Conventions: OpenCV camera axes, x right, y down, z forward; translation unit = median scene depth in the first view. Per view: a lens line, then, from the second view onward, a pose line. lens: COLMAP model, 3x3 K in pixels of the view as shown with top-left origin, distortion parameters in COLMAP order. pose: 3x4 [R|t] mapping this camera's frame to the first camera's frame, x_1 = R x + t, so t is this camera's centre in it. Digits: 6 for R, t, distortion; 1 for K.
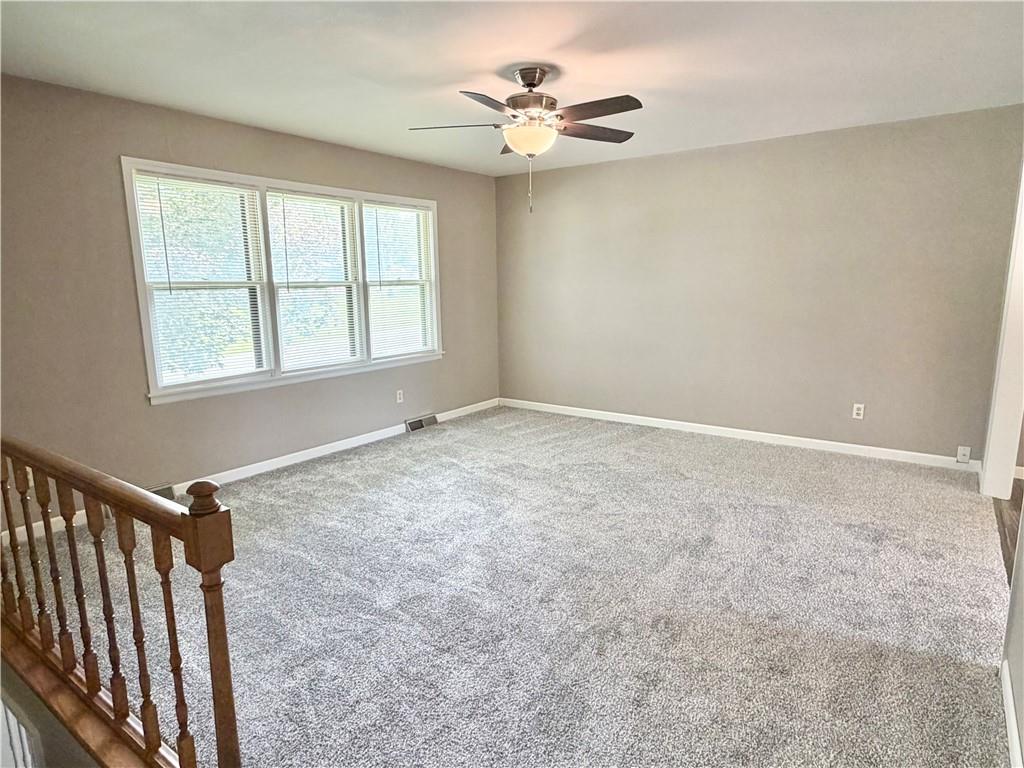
lens RADIAL K [[600.8, 0, 512.0], [0, 600.8, 384.0], [0, 0, 1]] dist [0.000963, -0.002038]
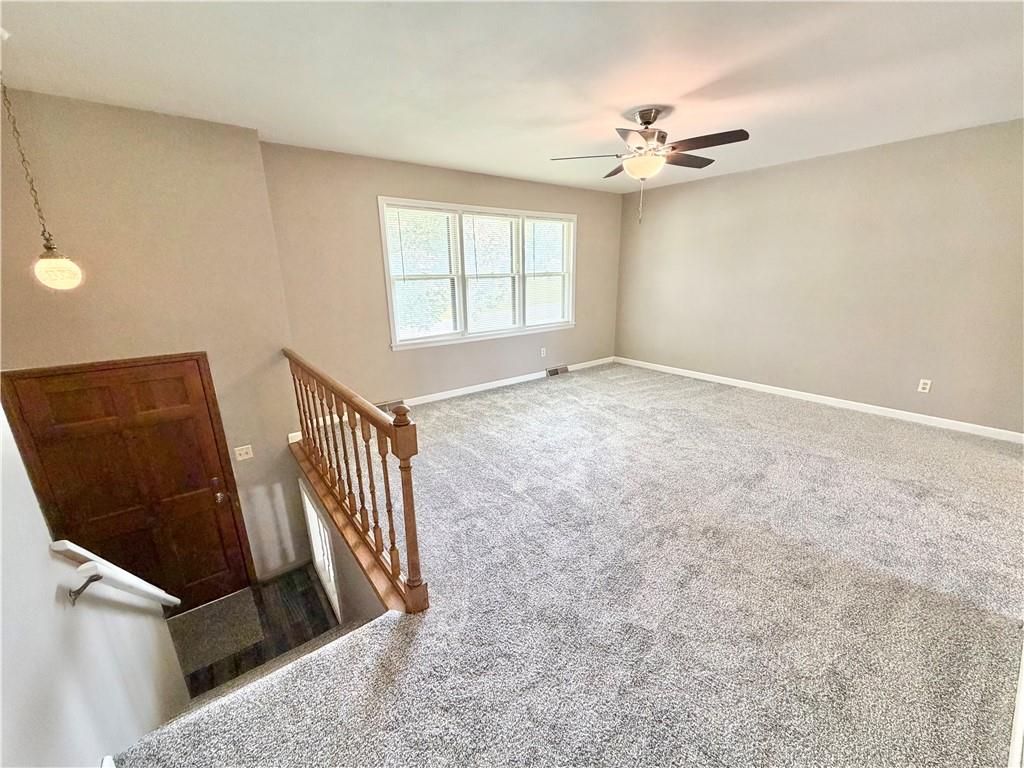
lens RADIAL K [[409.9, 0, 508.5], [0, 409.9, 383.0], [0, 0, 1]] dist [-0.000478, 0.000238]
pose [[0.957075, 0.073027, -0.280490, 0.030172], [-0.044524, 0.993295, 0.106685, -0.012521], [0.286400, -0.089617, 0.953910, 0.005240]]
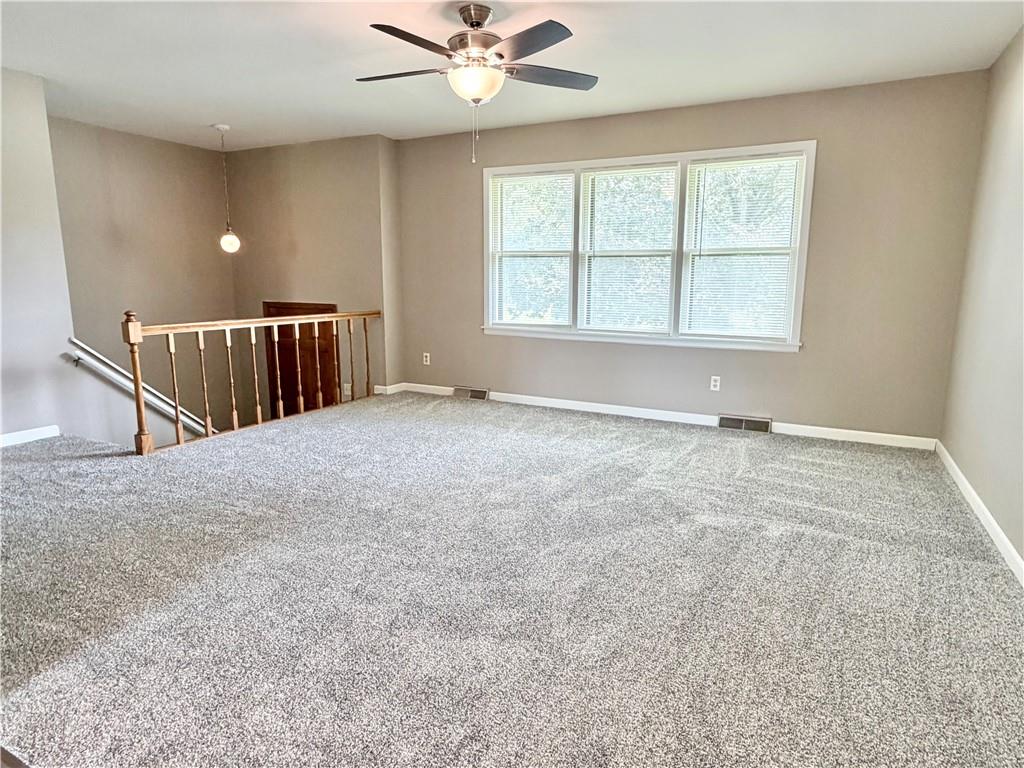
lens RADIAL K [[611.4, 0, 512.0], [0, 611.4, 384.0], [0, 0, 1]] dist [-0.000201, -0.001924]
pose [[0.147925, 0.187777, -0.971009, 0.950057], [-0.176168, 0.971111, 0.160959, -0.104422], [0.973182, 0.147250, 0.176732, 0.844722]]
